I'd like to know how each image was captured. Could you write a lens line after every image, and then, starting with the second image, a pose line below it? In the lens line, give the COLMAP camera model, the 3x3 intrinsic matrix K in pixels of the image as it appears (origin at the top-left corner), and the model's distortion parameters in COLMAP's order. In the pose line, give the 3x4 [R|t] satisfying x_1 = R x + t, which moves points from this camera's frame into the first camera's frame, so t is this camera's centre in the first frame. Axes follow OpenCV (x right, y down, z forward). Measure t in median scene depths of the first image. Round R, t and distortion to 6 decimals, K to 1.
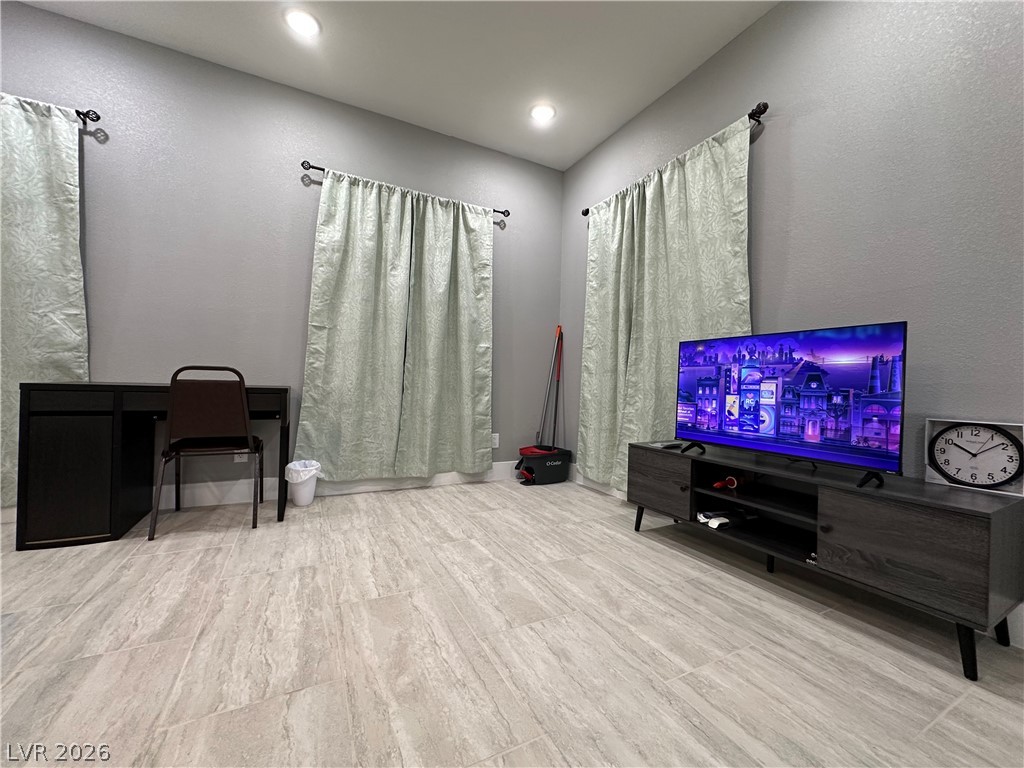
lens RADIAL K [[408.3, 0, 511.6], [0, 408.3, 383.5], [0, 0, 1]] dist [-0.004576, 0.000657]
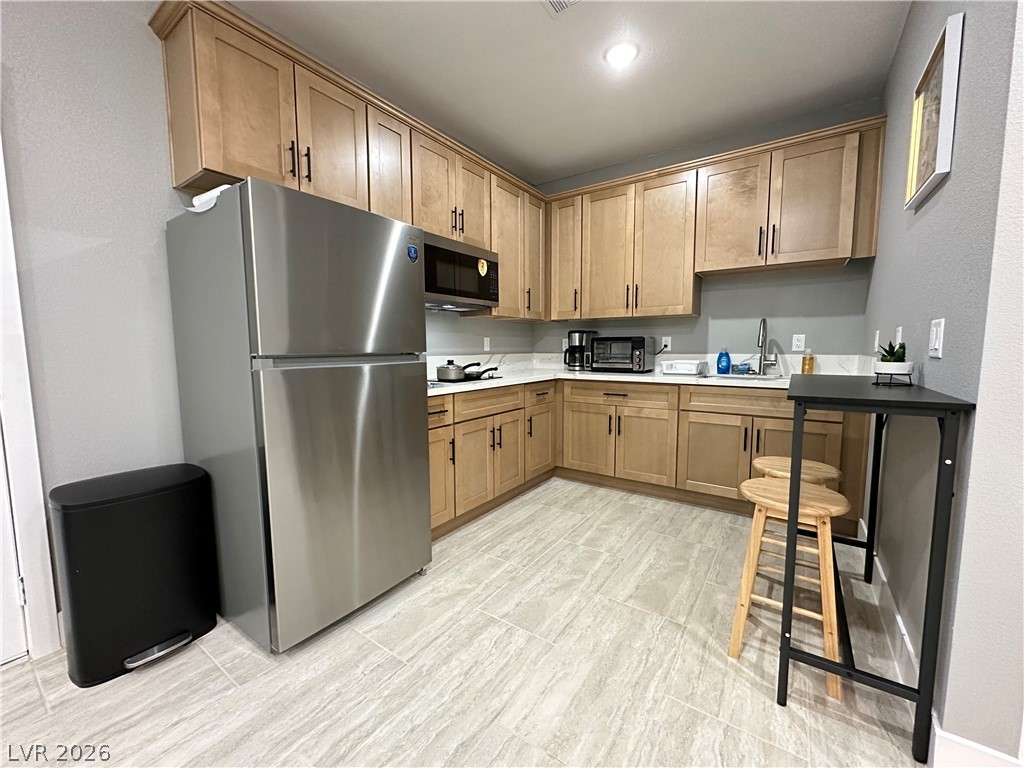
lens RADIAL K [[408.3, 0, 512.2], [0, 408.3, 383.6], [0, 0, 1]] dist [-0.004576, 0.000657]
pose [[-0.475645, -0.100973, 0.873823, -1.163771], [-0.005267, 0.993699, 0.111958, -0.217947], [-0.879622, 0.048650, -0.473180, 2.062883]]
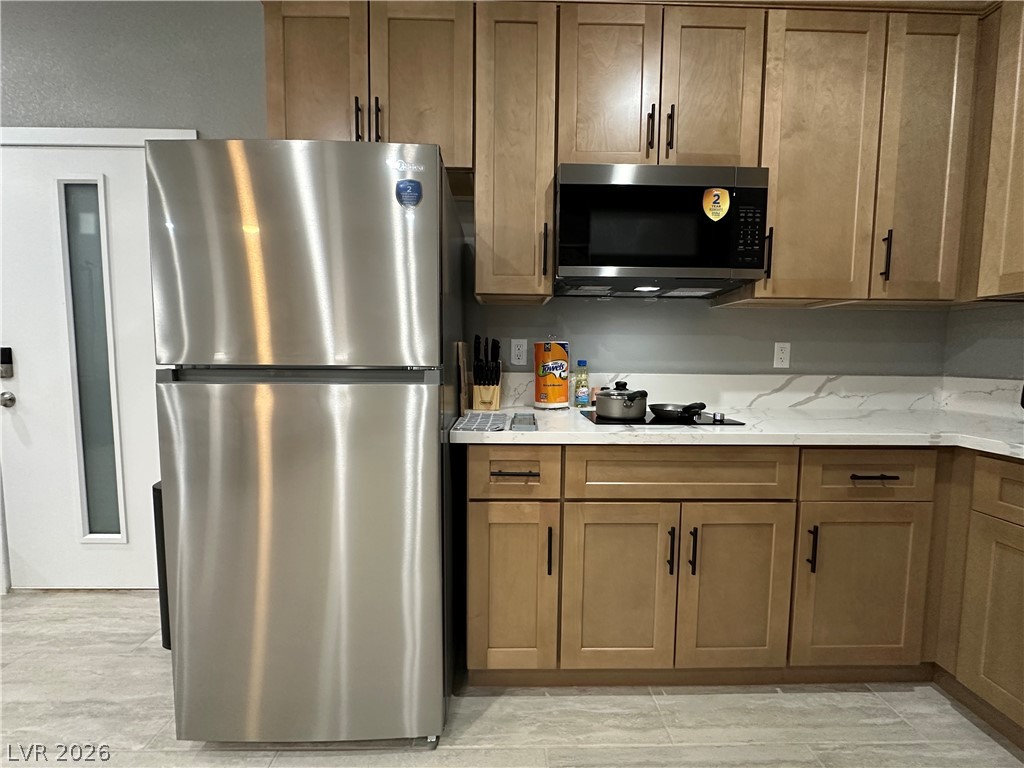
lens RADIAL K [[408.3, 0, 514.2], [0, 408.3, 383.1], [0, 0, 1]] dist [-0.004576, 0.000657]
pose [[0.432329, -0.079894, 0.898169, -0.562760], [0.001294, 0.996121, 0.087984, -0.206803], [-0.901715, -0.036876, 0.430756, 1.346347]]
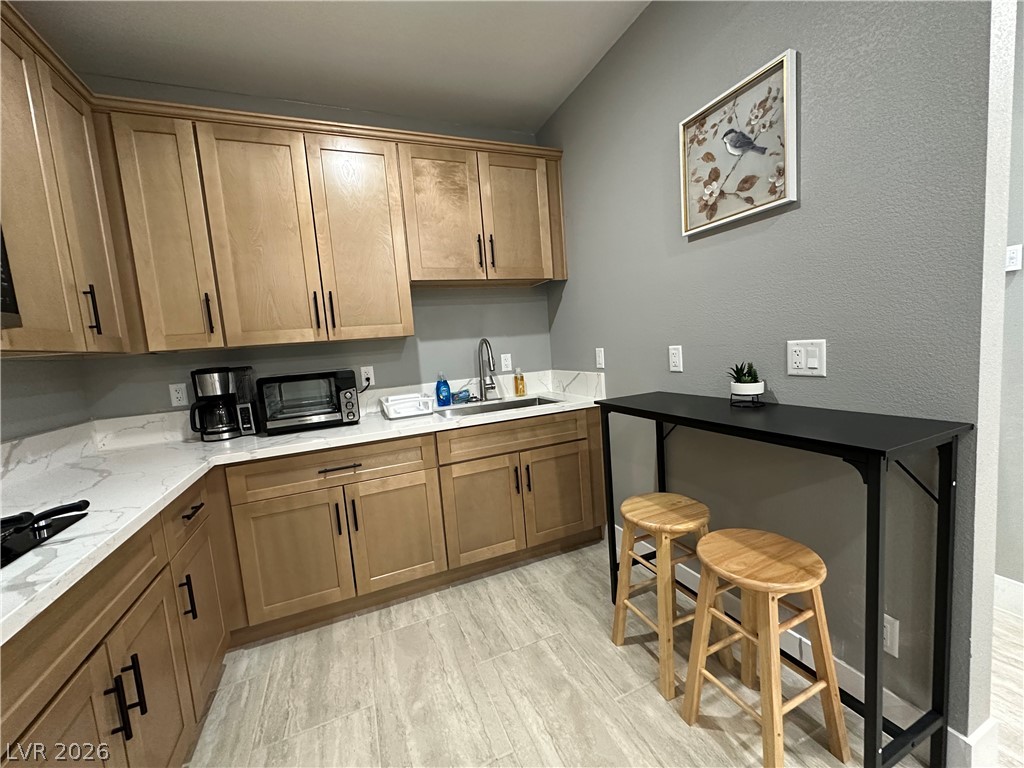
lens RADIAL K [[408.3, 0, 510.8], [0, 408.3, 384.5], [0, 0, 1]] dist [-0.004576, 0.000657]
pose [[-0.995712, 0.047770, 0.079215, -0.357815], [0.055741, 0.993255, 0.101677, -0.283485], [-0.073824, 0.105657, -0.991659, 1.846001]]
